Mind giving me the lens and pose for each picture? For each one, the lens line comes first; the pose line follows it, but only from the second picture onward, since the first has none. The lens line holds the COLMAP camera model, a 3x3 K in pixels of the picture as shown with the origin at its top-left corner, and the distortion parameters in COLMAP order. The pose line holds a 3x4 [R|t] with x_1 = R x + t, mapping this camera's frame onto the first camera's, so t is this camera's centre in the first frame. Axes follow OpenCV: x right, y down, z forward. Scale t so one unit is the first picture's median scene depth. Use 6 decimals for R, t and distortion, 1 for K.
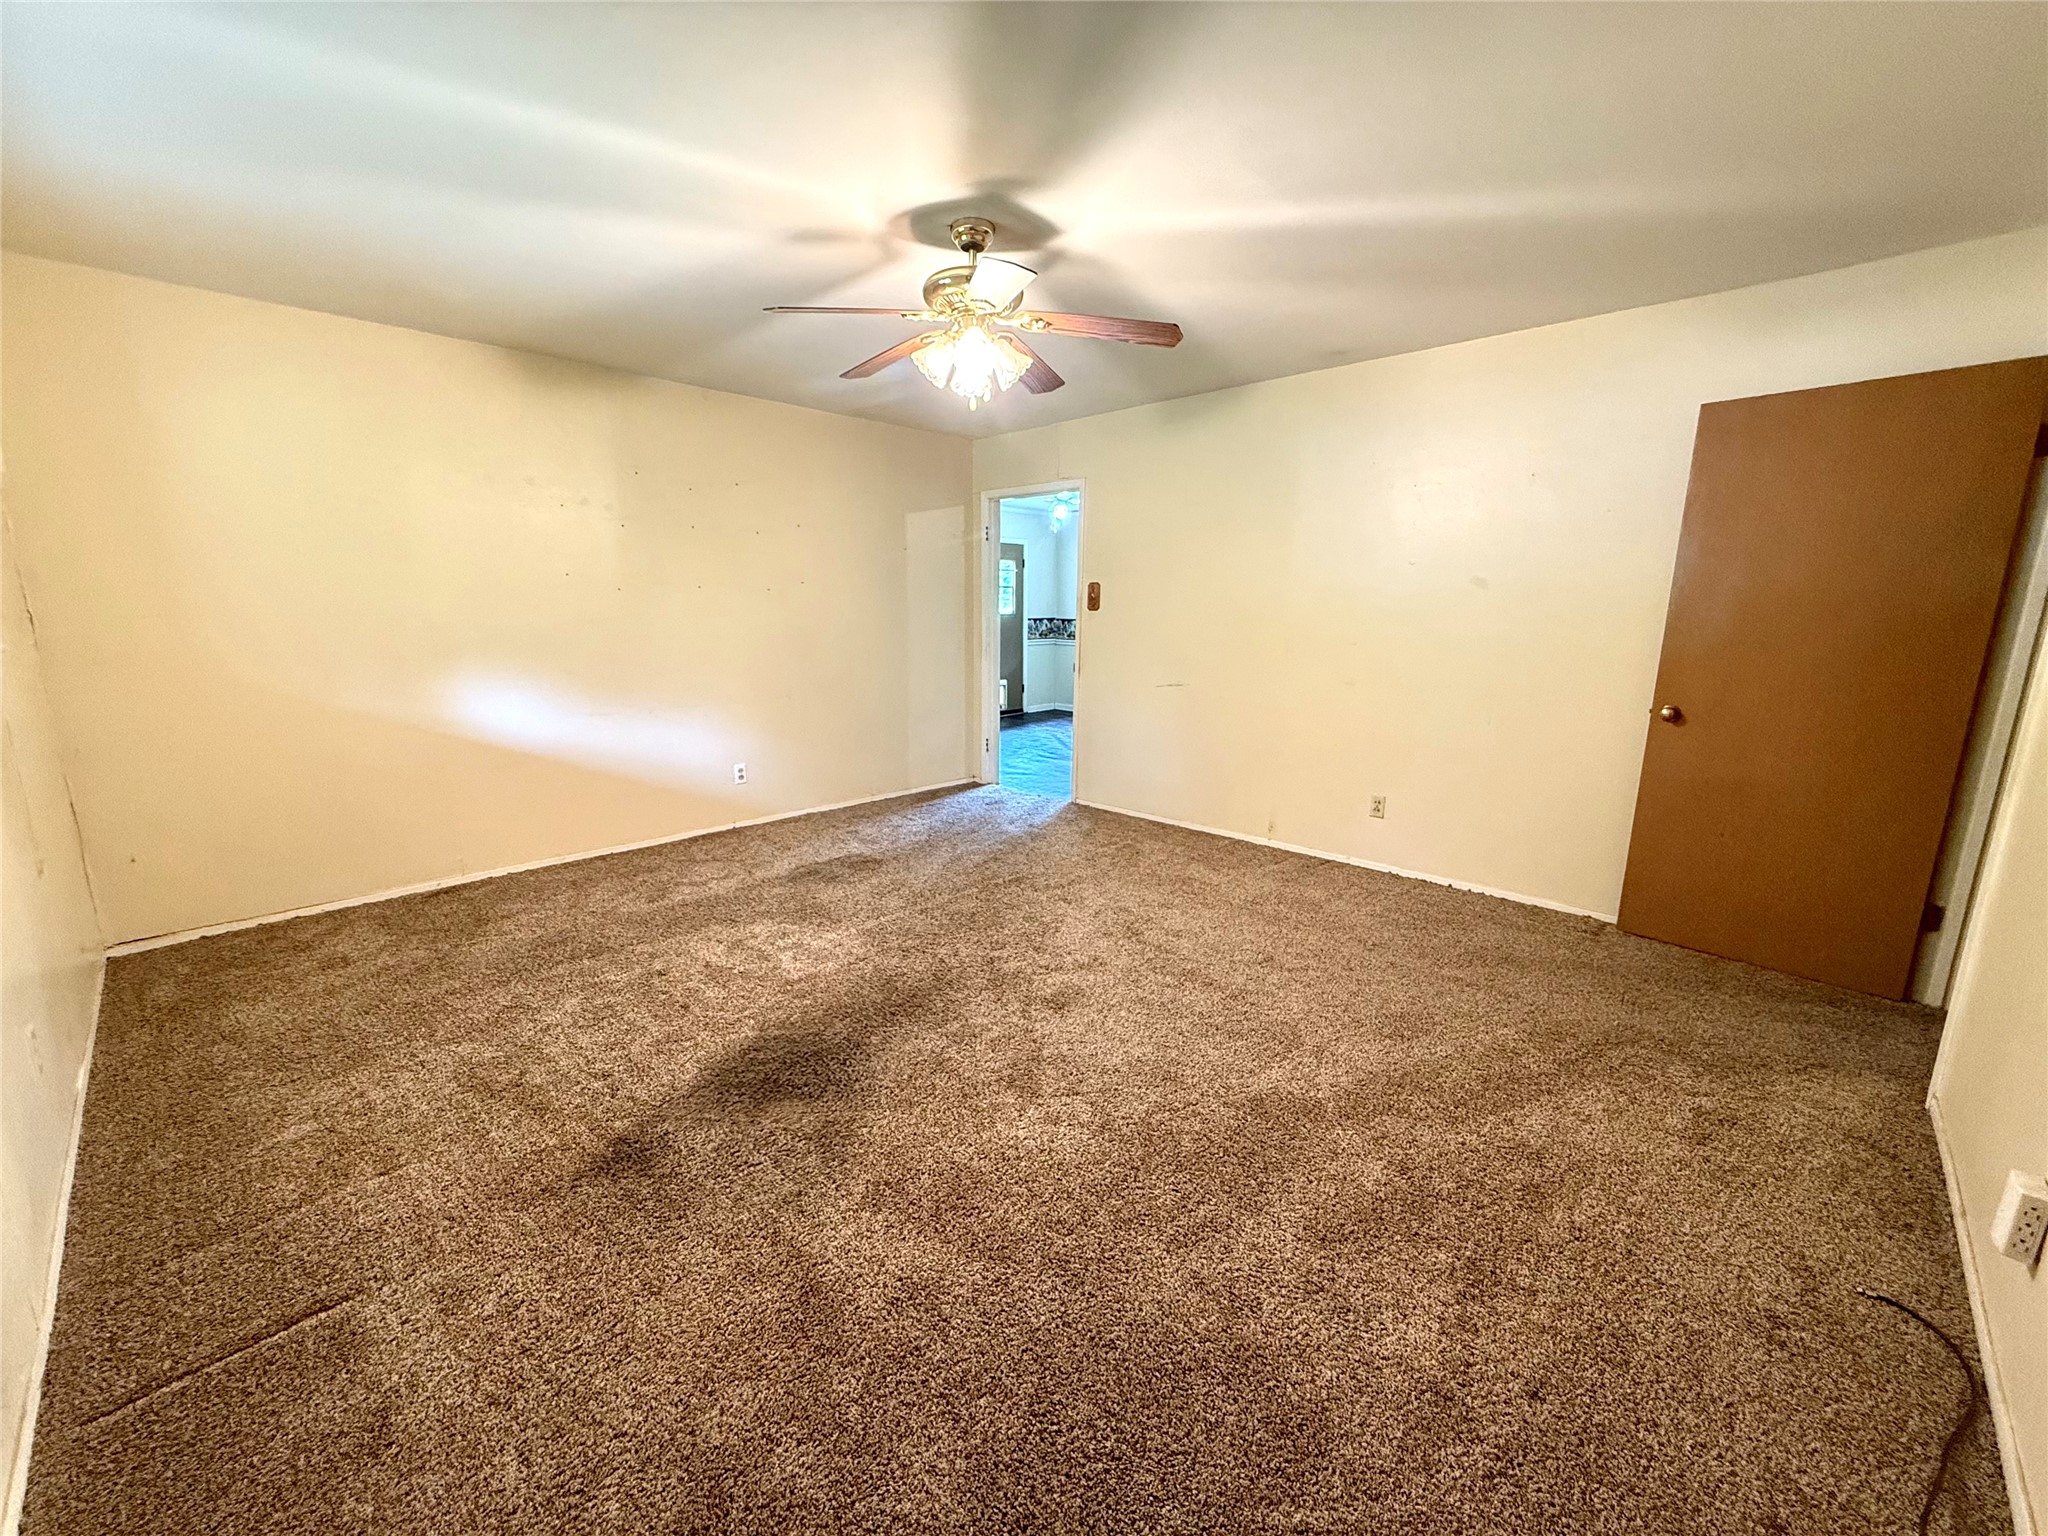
lens RADIAL K [[817.9, 0, 1011.6], [0, 817.9, 771.2], [0, 0, 1]] dist [0.002155, 0.000508]
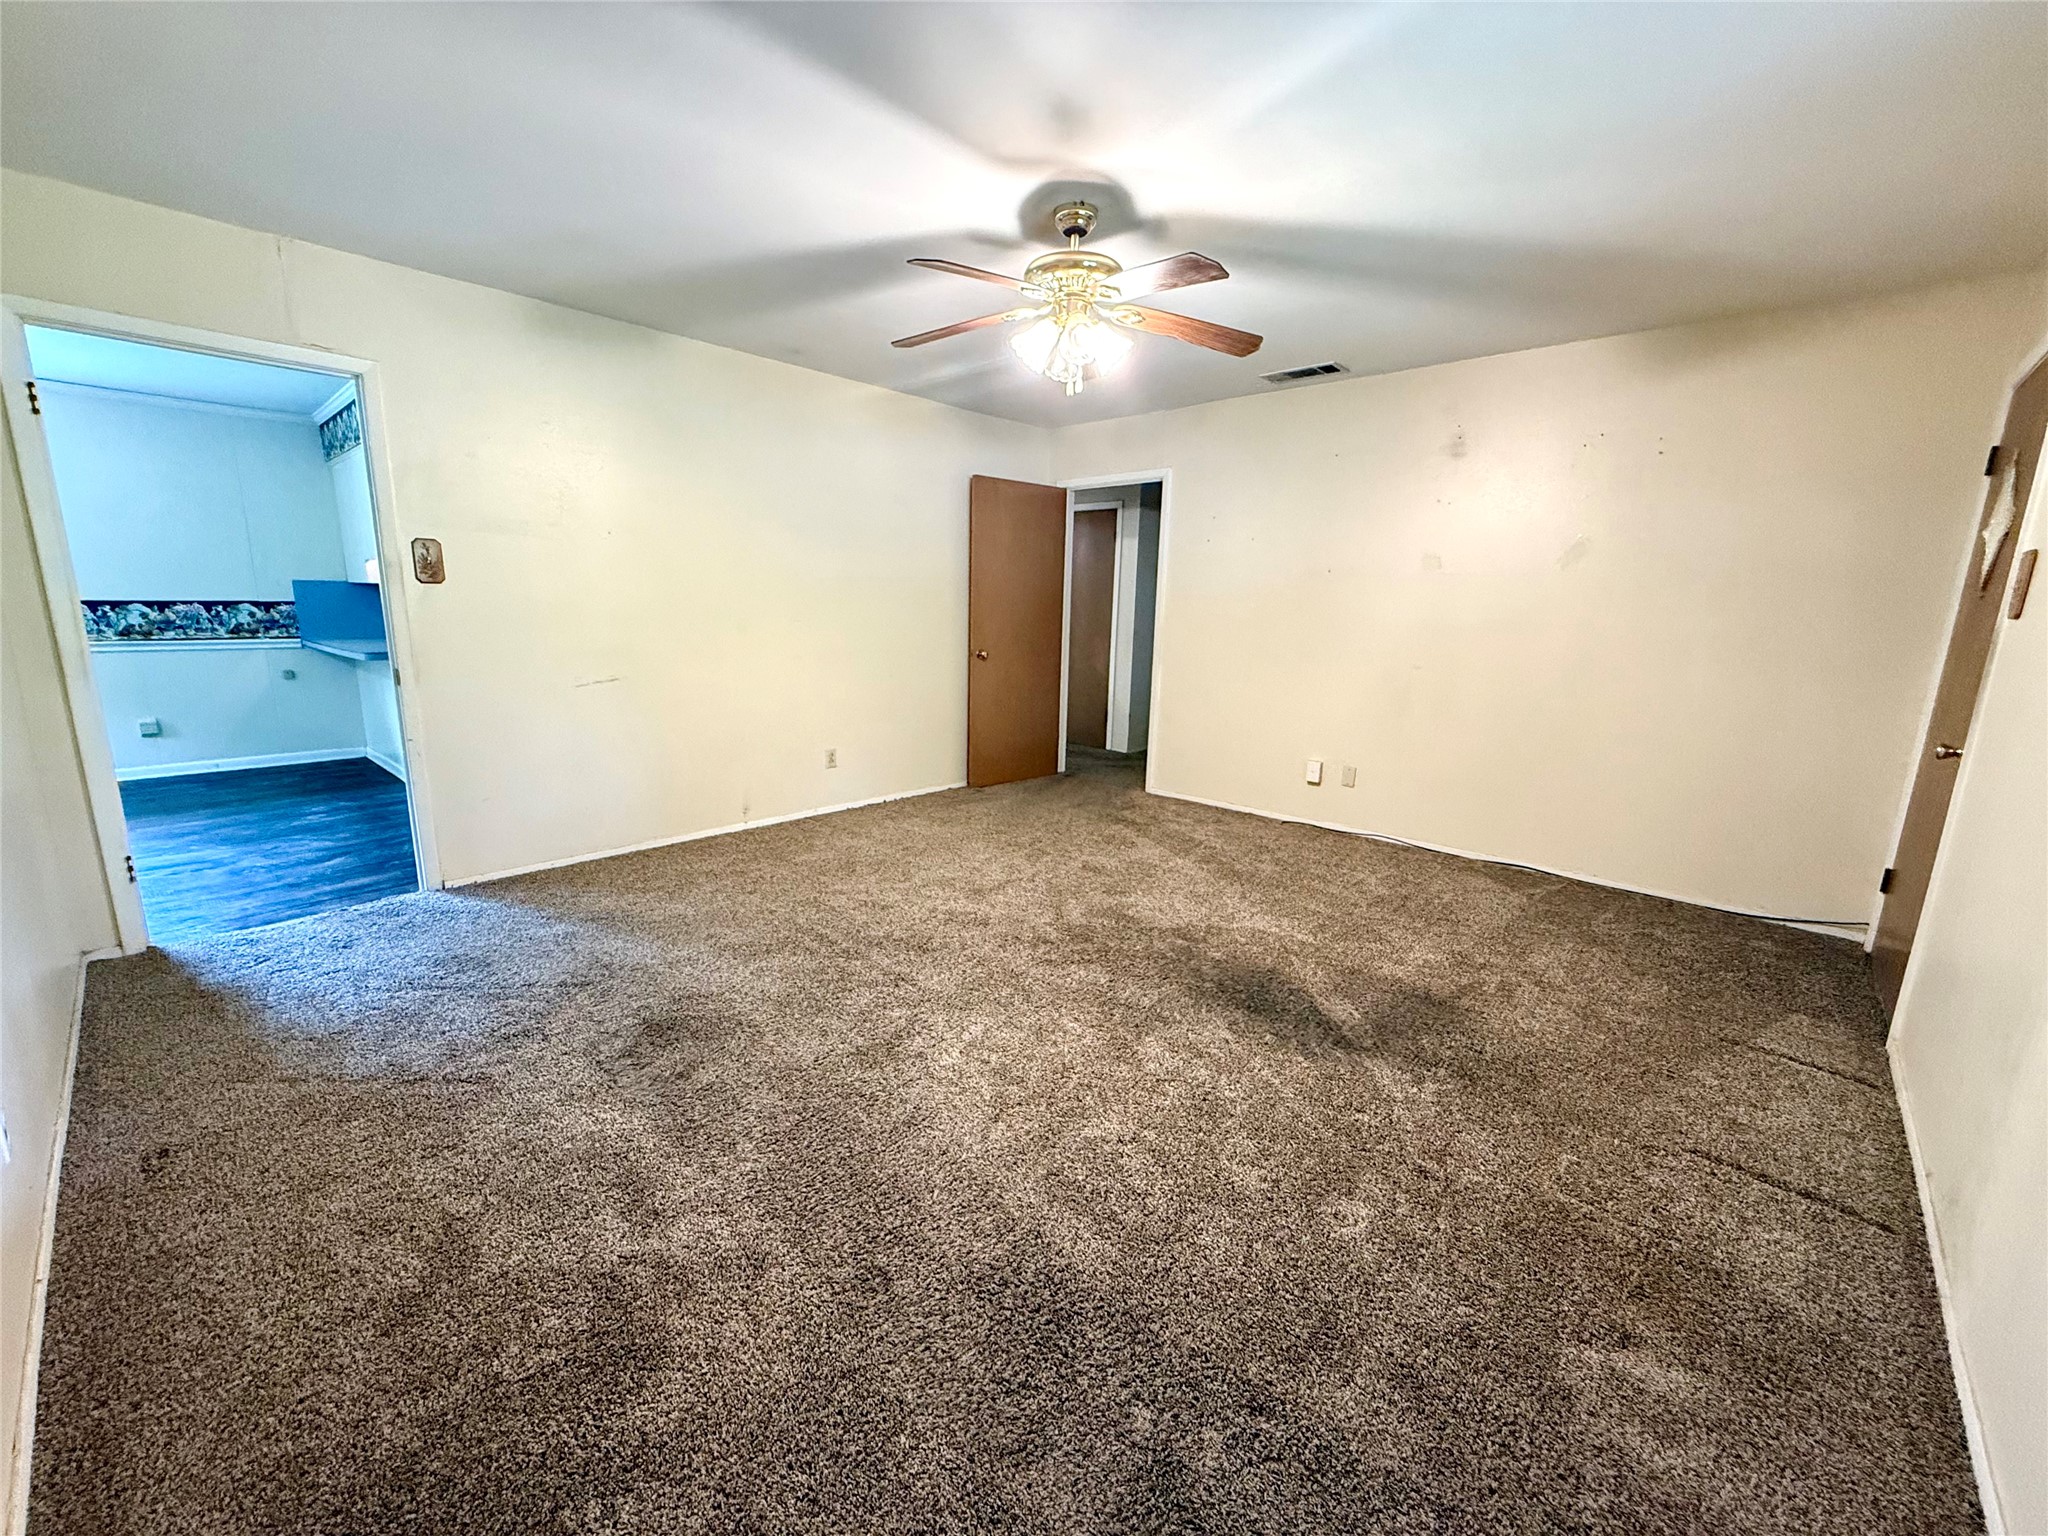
lens RADIAL K [[817.9, 0, 1018.2], [0, 817.9, 768.1], [0, 0, 1]] dist [0.002155, 0.000508]
pose [[-0.012361, -0.210441, 0.977528, -0.735505], [0.183309, 0.960559, 0.209105, -0.145516], [-0.982978, 0.181774, 0.026703, 0.730508]]
